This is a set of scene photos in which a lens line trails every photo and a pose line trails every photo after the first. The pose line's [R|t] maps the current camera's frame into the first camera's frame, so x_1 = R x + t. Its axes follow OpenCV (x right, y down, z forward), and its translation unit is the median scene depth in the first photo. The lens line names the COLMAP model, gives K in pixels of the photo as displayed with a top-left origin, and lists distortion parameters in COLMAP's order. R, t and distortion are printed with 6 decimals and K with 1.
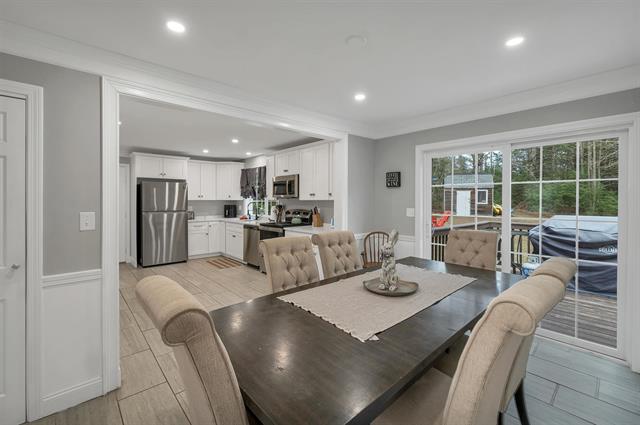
lens RADIAL K [[270.1, 0, 319.6], [0, 270.1, 202.1], [0, 0, 1]] dist [0.000550, -0.000019]
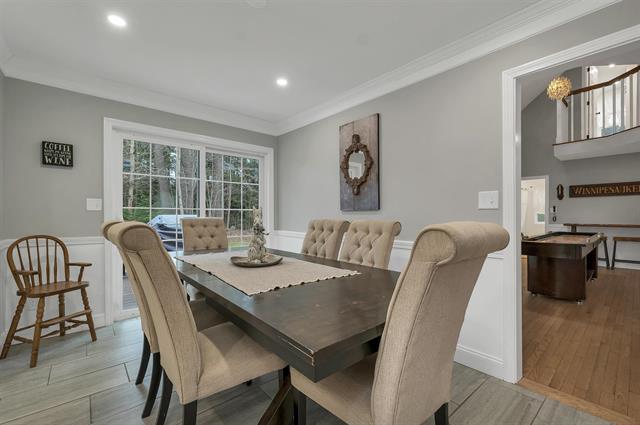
lens RADIAL K [[267.7, 0, 321.7], [0, 267.7, 215.1], [0, 0, 1]] dist [0.001324, 0.000182]
pose [[0.035683, -0.004547, 0.999353, -0.375481], [0.005677, 0.999974, 0.004347, 0.067973], [-0.999347, 0.005518, 0.035708, 0.358762]]
